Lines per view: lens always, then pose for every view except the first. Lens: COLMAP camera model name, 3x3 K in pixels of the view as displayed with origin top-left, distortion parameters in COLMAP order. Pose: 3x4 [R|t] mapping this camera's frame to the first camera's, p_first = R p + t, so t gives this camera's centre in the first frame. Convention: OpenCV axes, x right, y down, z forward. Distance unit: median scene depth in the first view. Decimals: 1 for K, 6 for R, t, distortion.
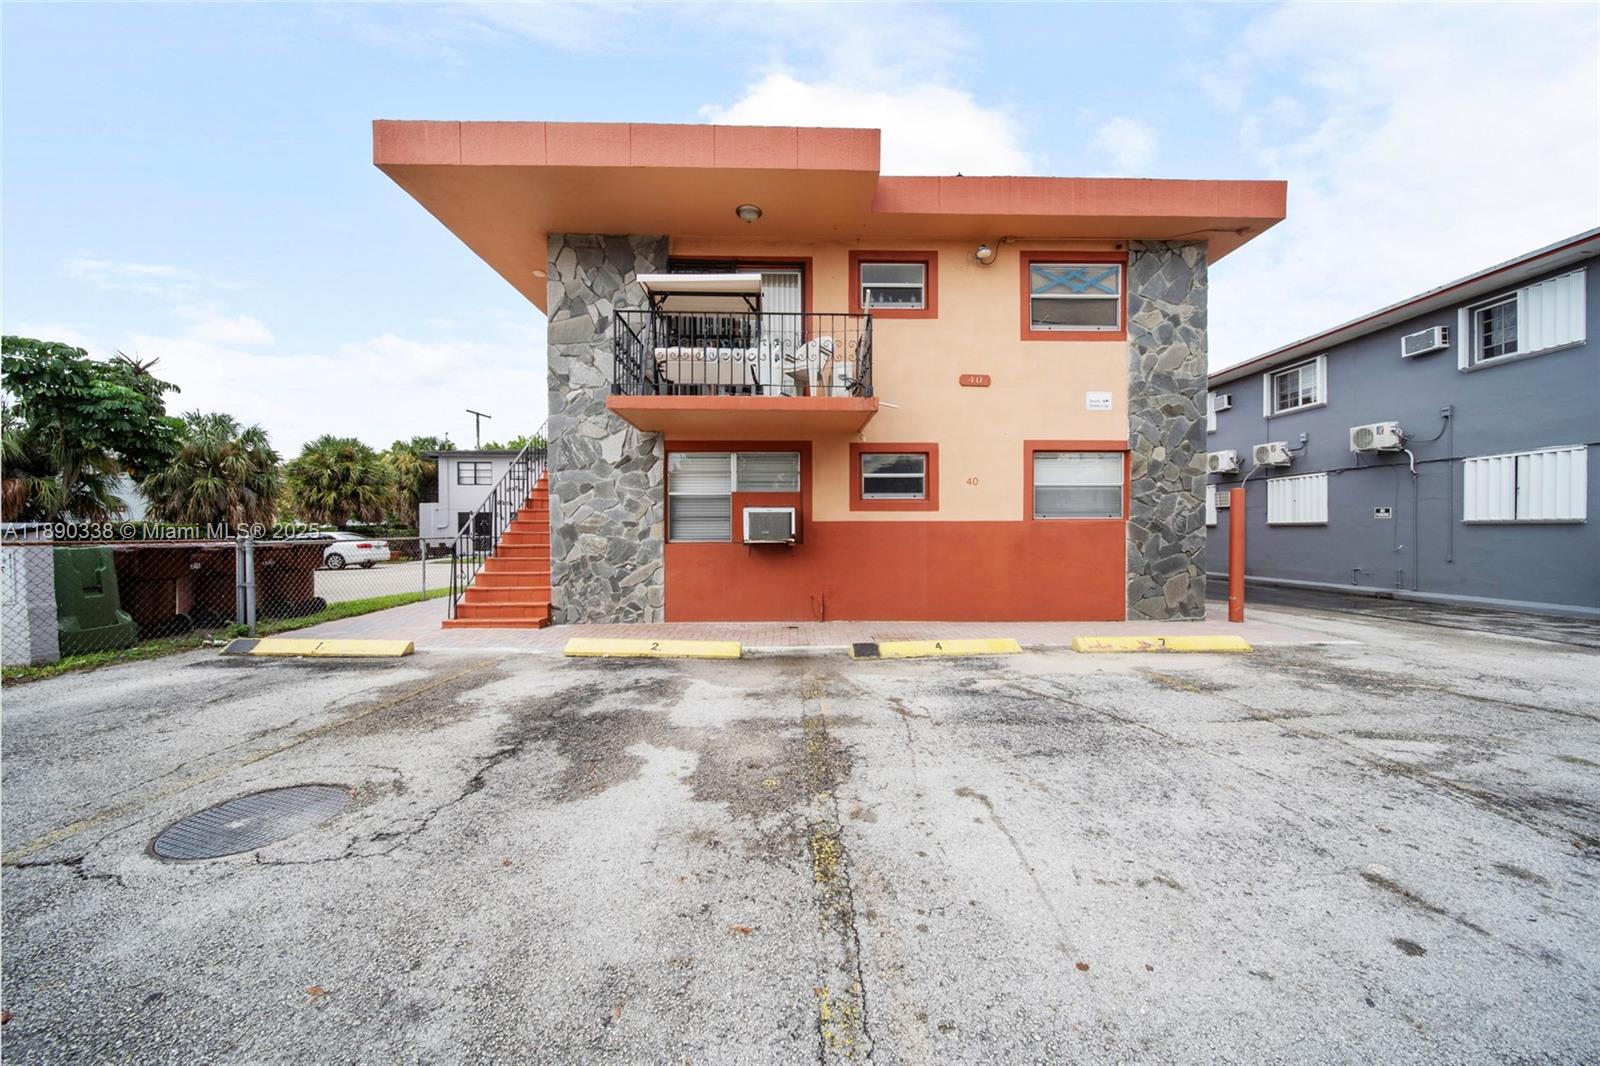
lens RADIAL K [[560.3, 0, 807.0], [0, 560.3, 535.3], [0, 0, 1]] dist [-0.001196, -0.000565]
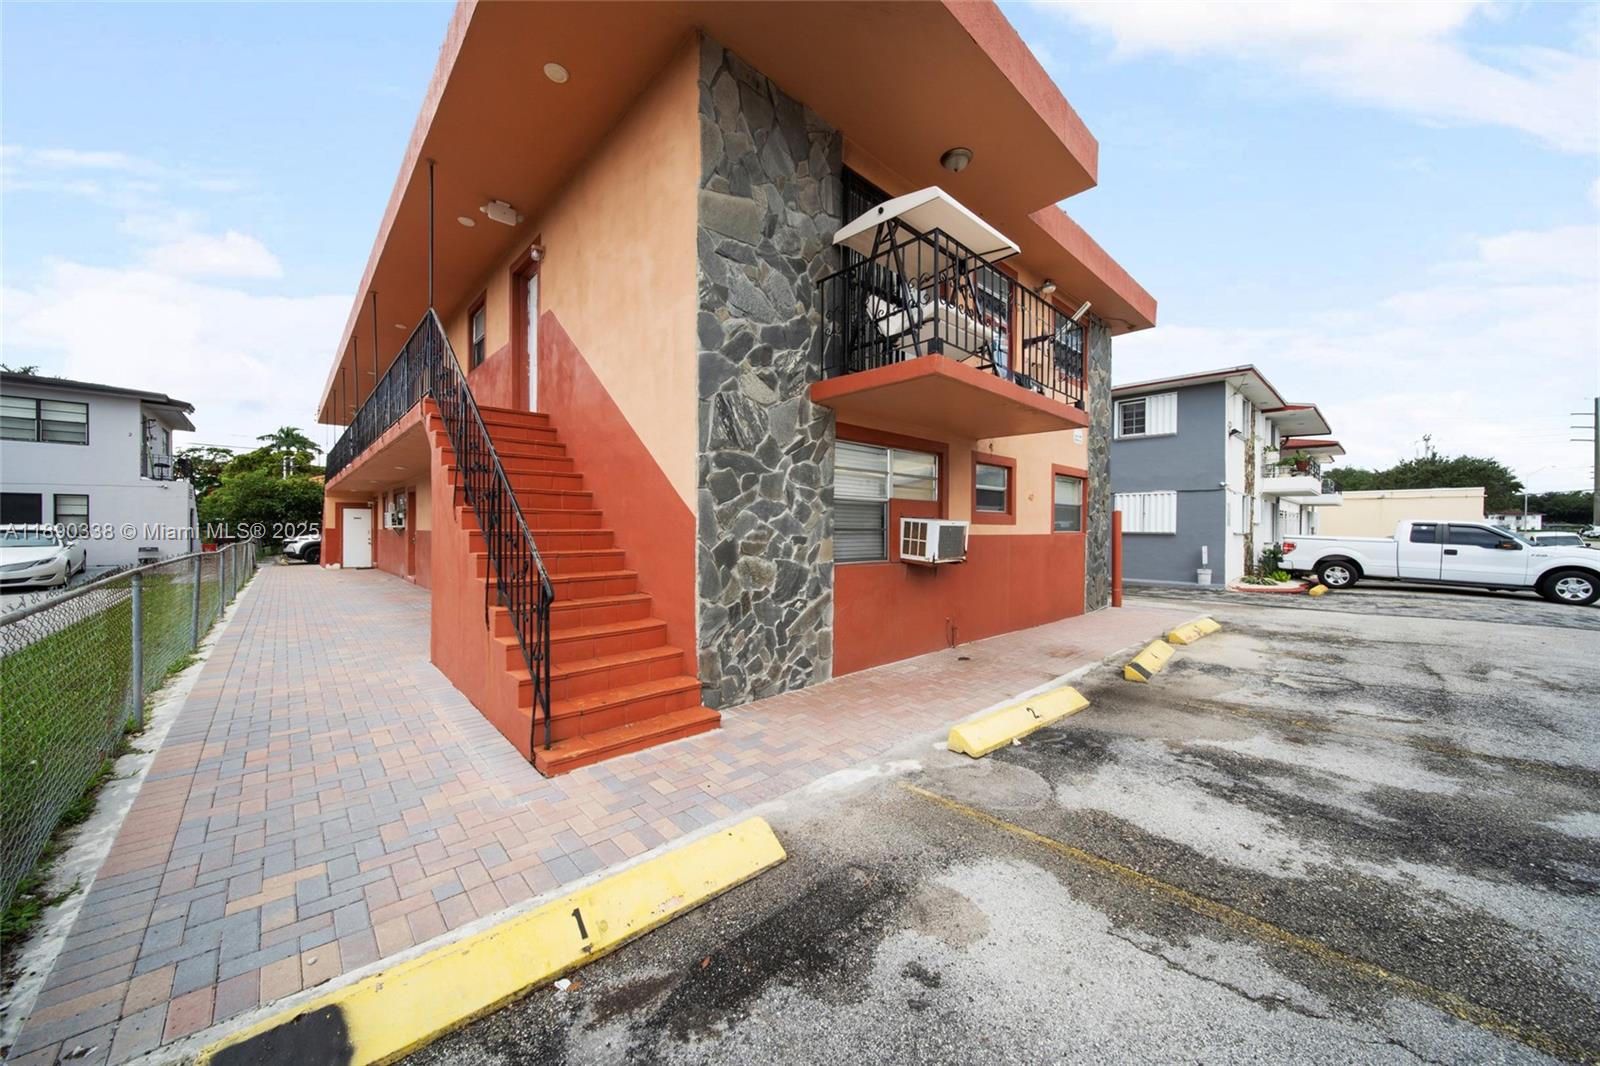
lens RADIAL K [[560.3, 0, 798.2], [0, 560.3, 534.5], [0, 0, 1]] dist [-0.001196, -0.000565]
pose [[0.749239, 0.000018, 0.662299, -0.758314], [-0.002040, 0.999995, 0.002281, -0.027934], [-0.662296, -0.003060, 0.749236, 0.502359]]
